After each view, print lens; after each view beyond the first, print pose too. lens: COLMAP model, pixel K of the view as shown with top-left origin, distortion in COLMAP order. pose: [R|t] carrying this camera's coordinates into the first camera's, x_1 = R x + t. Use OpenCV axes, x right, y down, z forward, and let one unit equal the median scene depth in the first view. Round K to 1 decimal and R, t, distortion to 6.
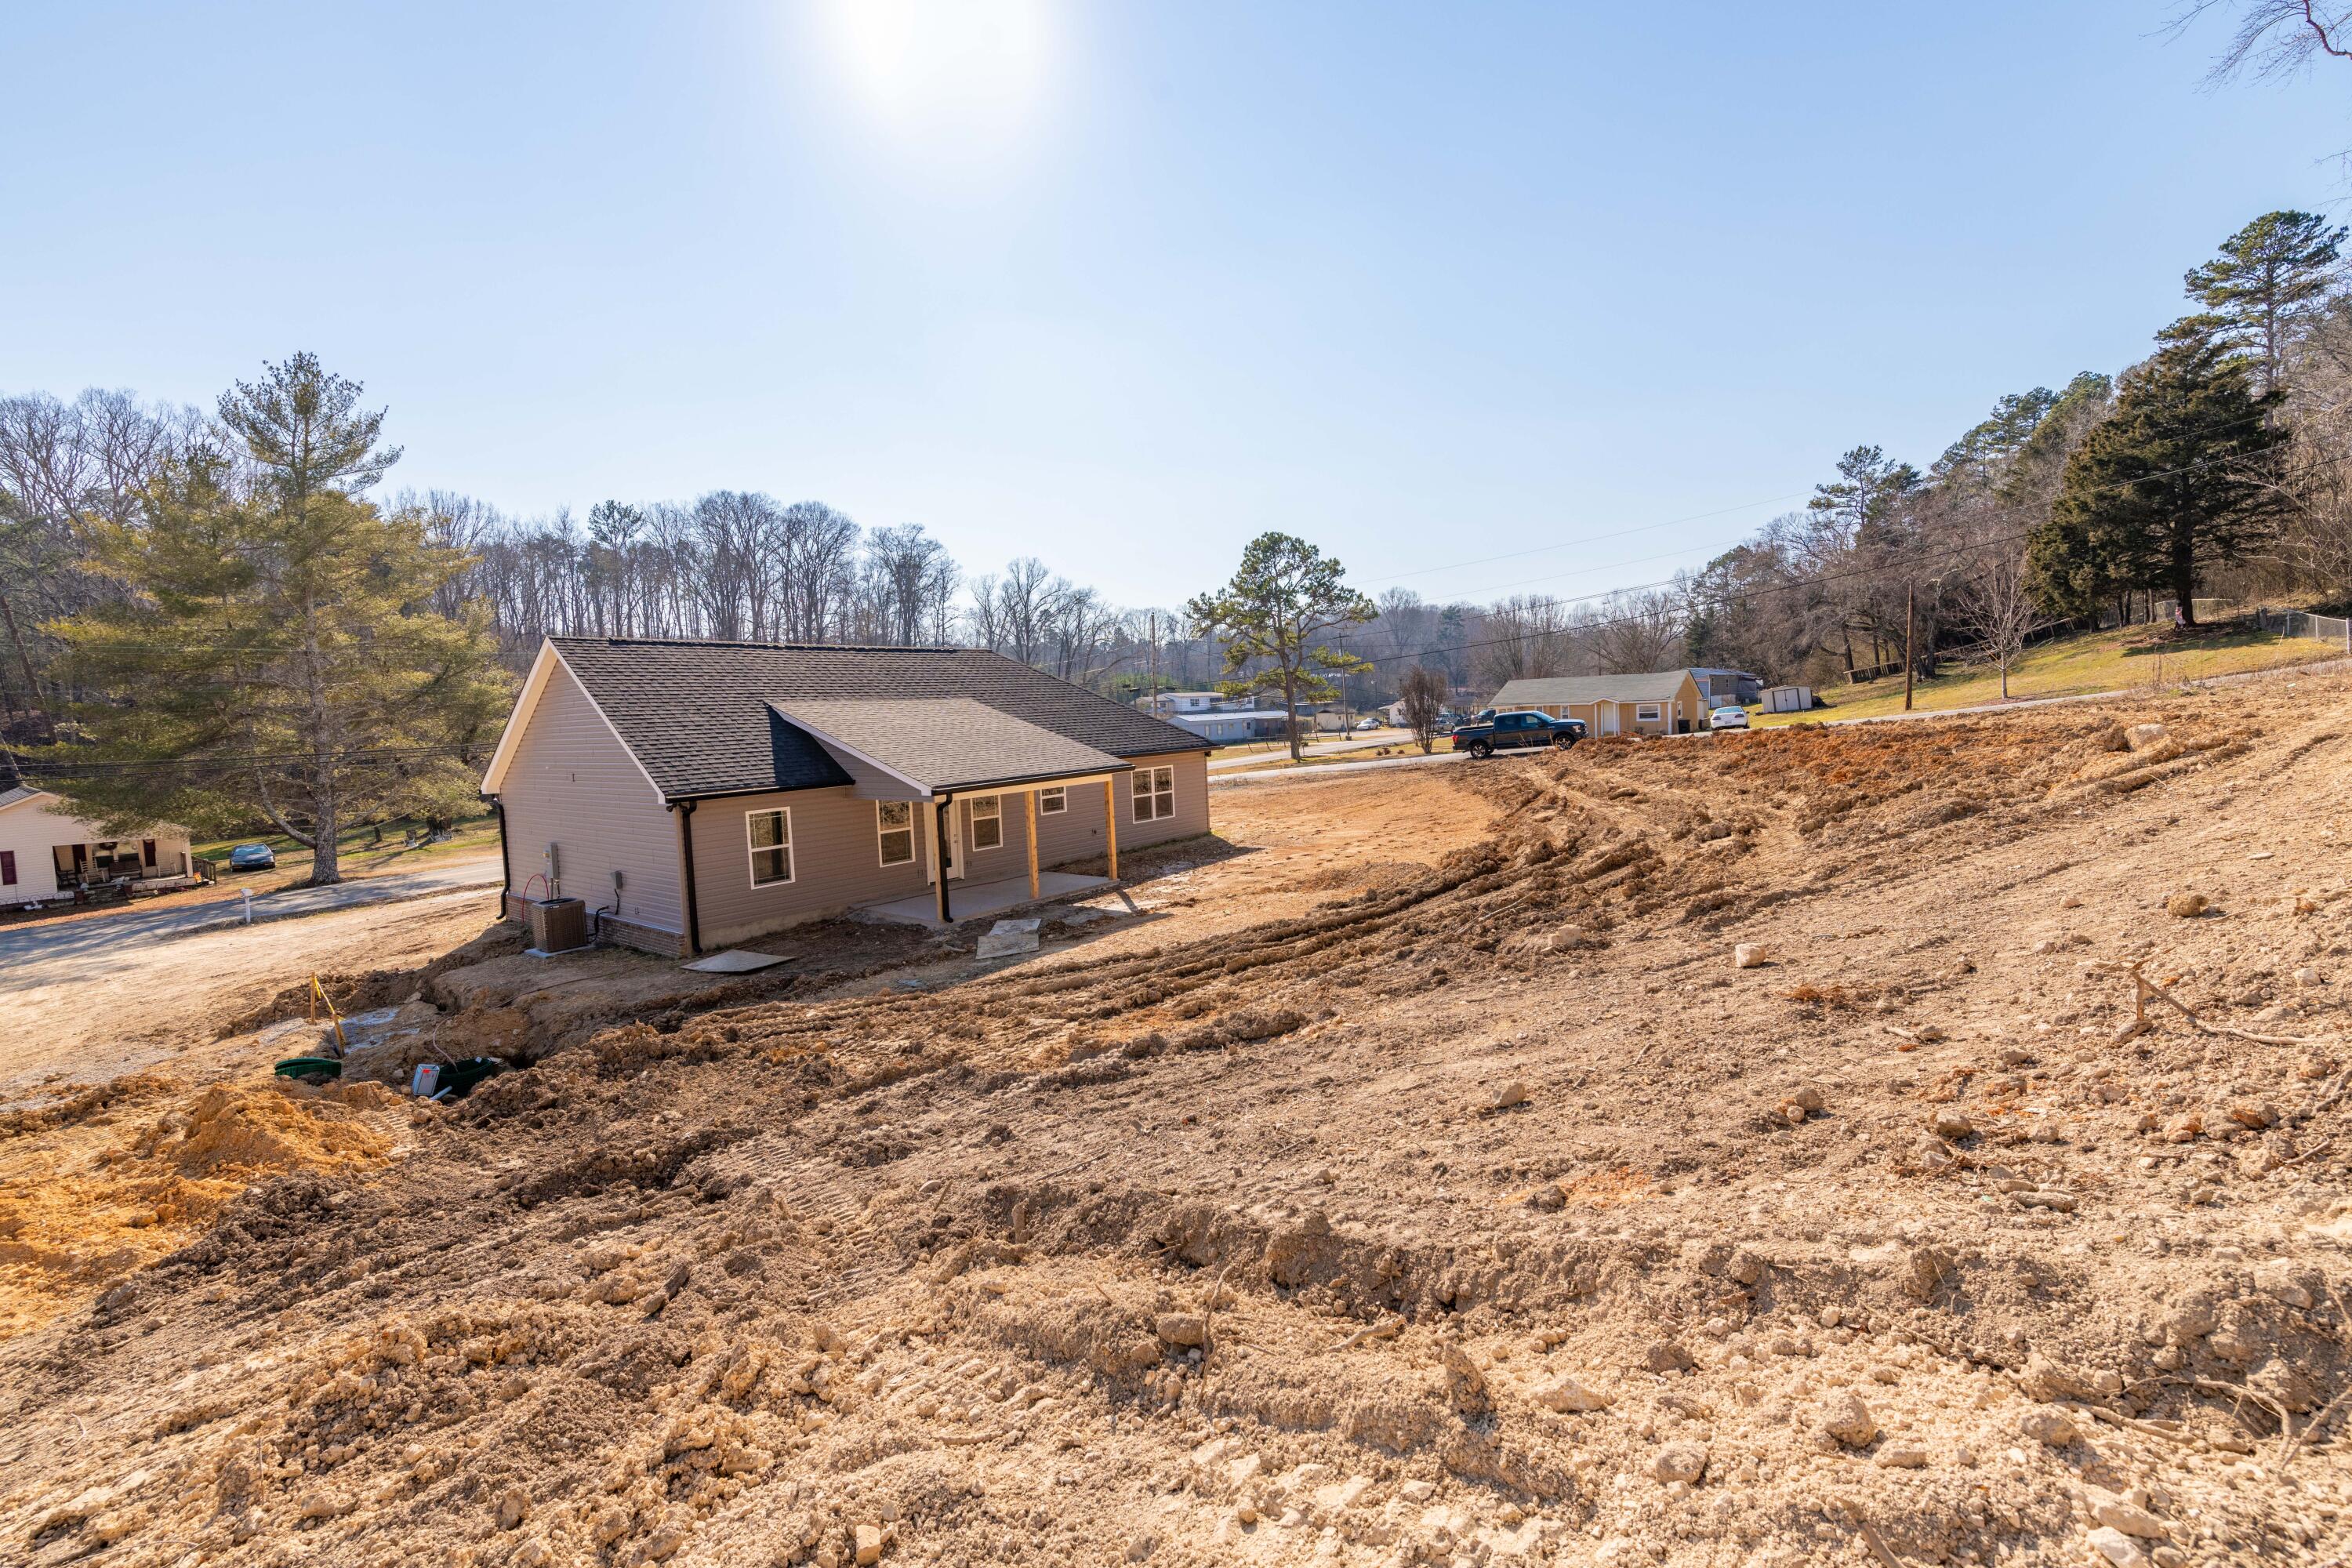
lens RADIAL K [[1031.3, 0, 1178.3], [0, 1031.3, 776.3], [0, 0, 1]] dist [0.019209, -0.007603]
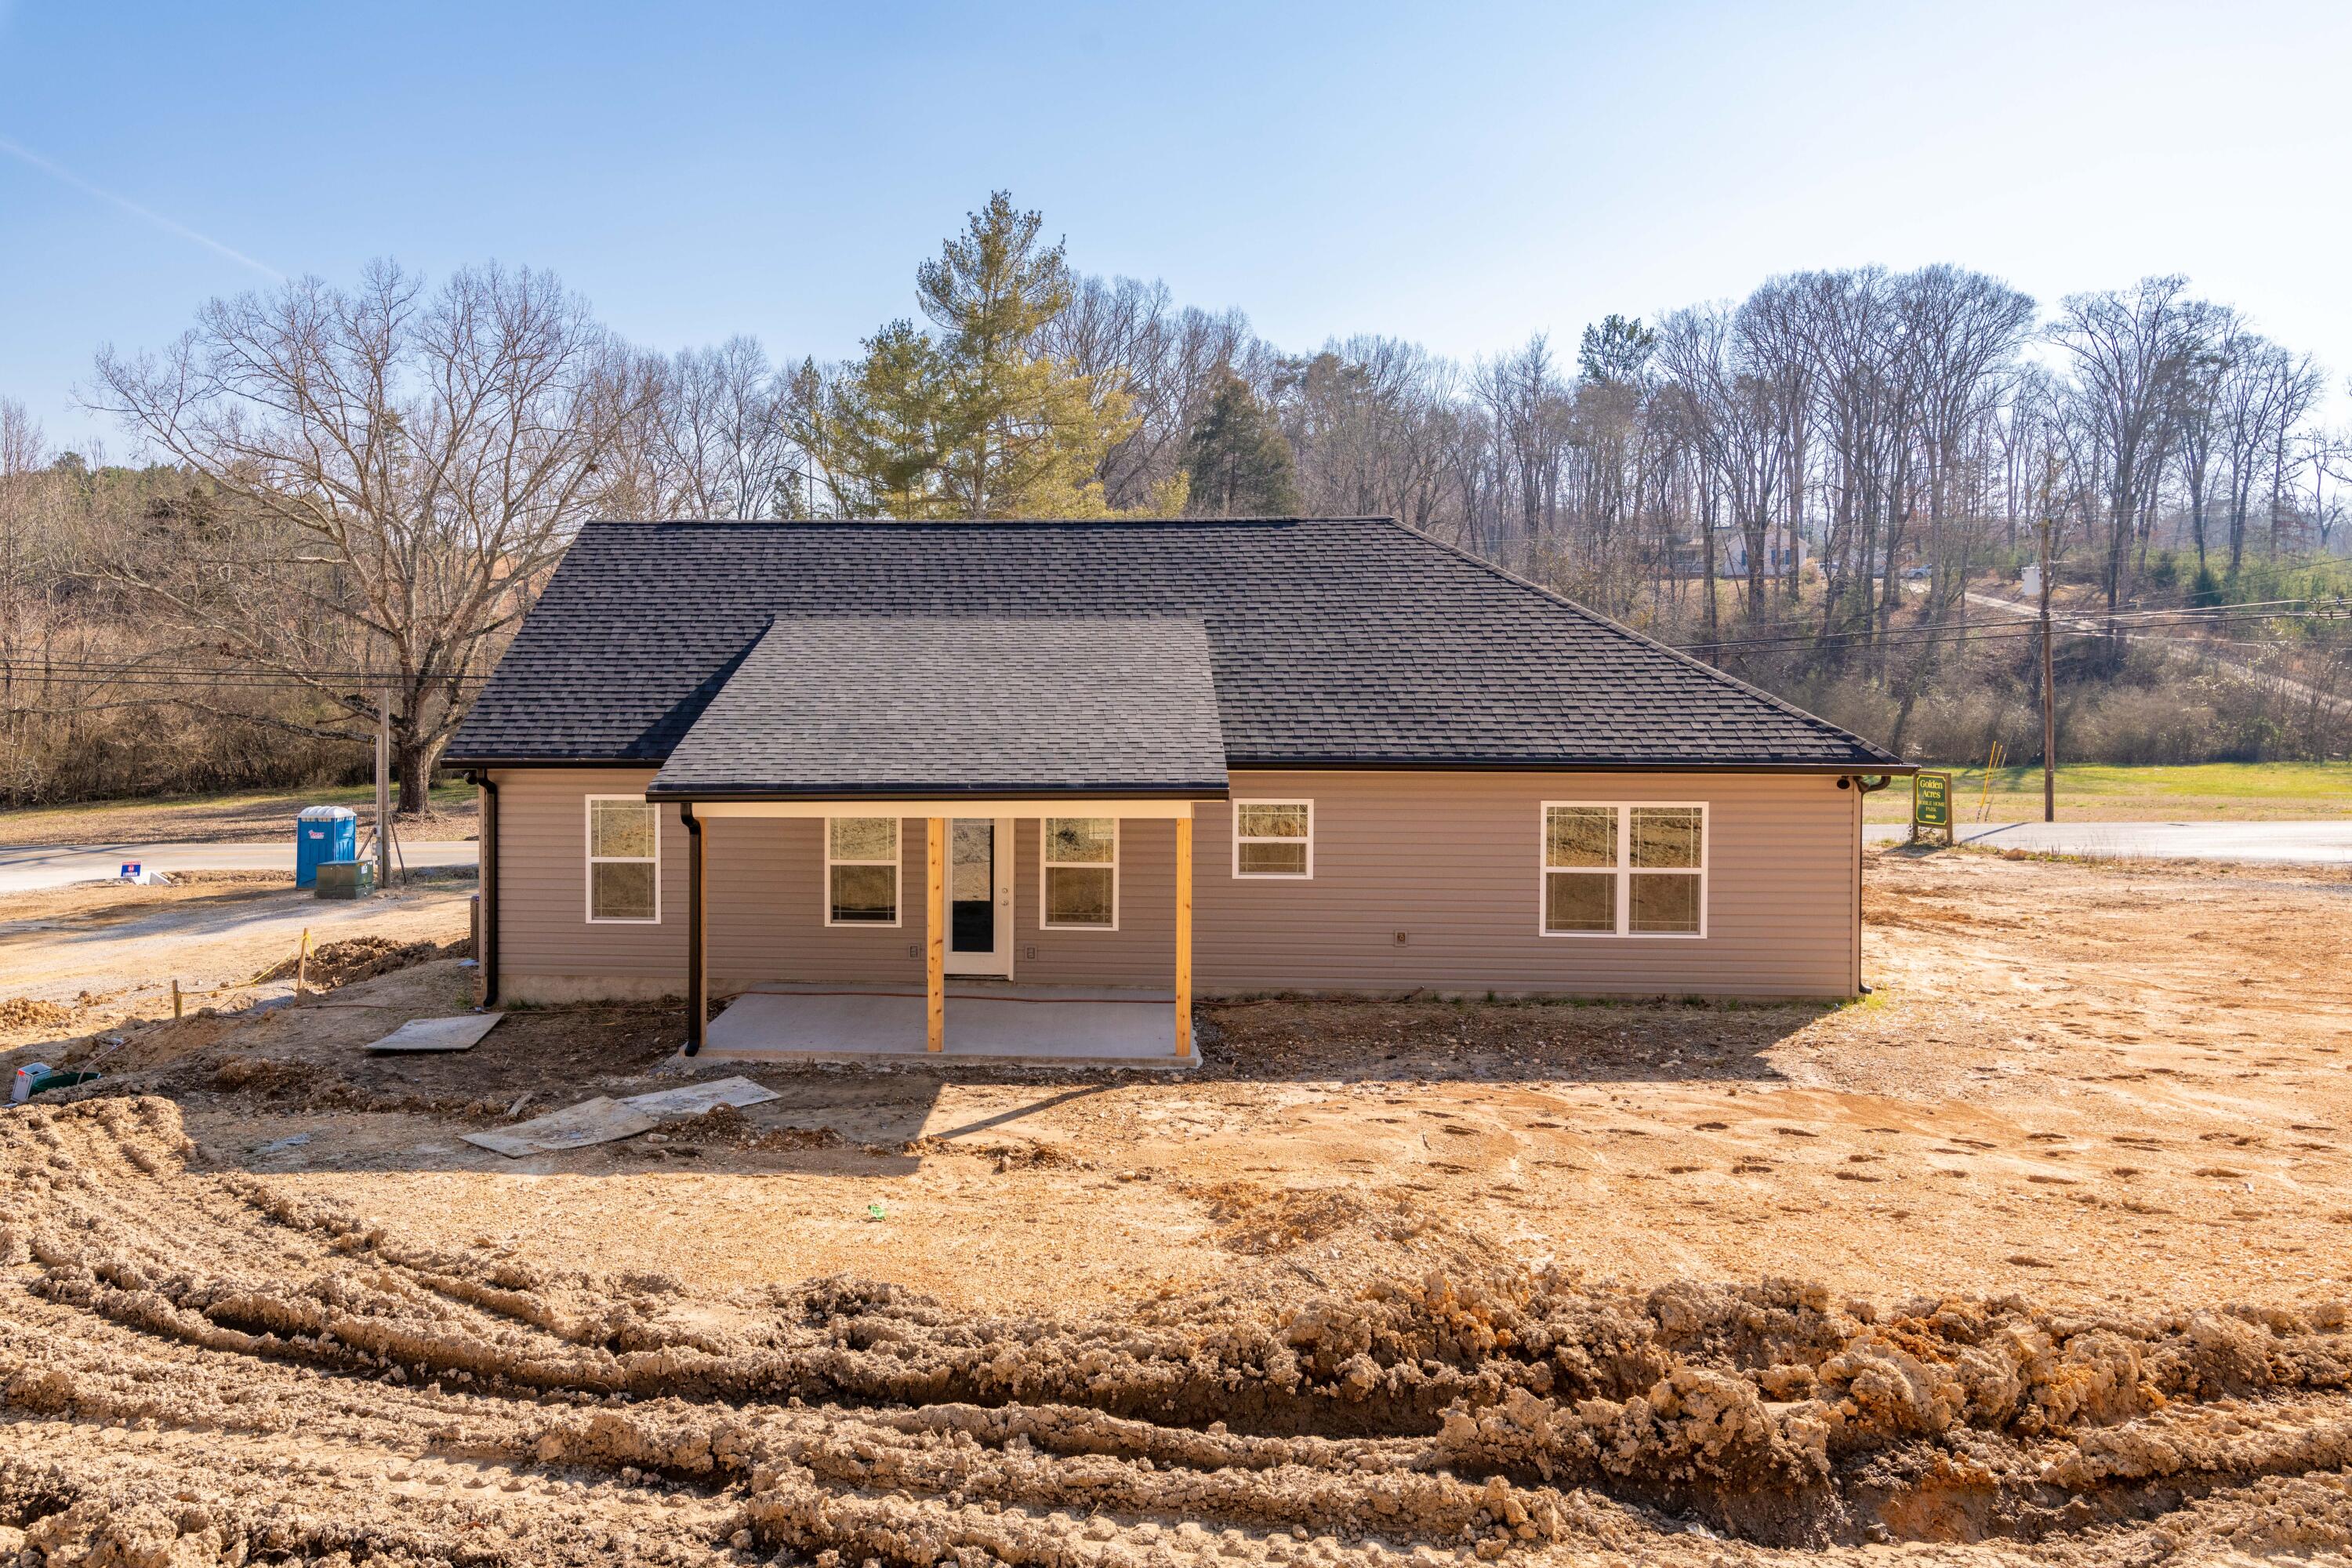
lens RADIAL K [[1558.2, 0, 1176.0], [0, 1558.2, 784.0], [0, 0, 1]] dist [-0.024731, 0.000124]
pose [[0.543728, 0.101920, -0.833050, 0.312679], [-0.075387, 0.994517, 0.072470, -0.037776], [0.835869, 0.023397, 0.548430, 0.451803]]
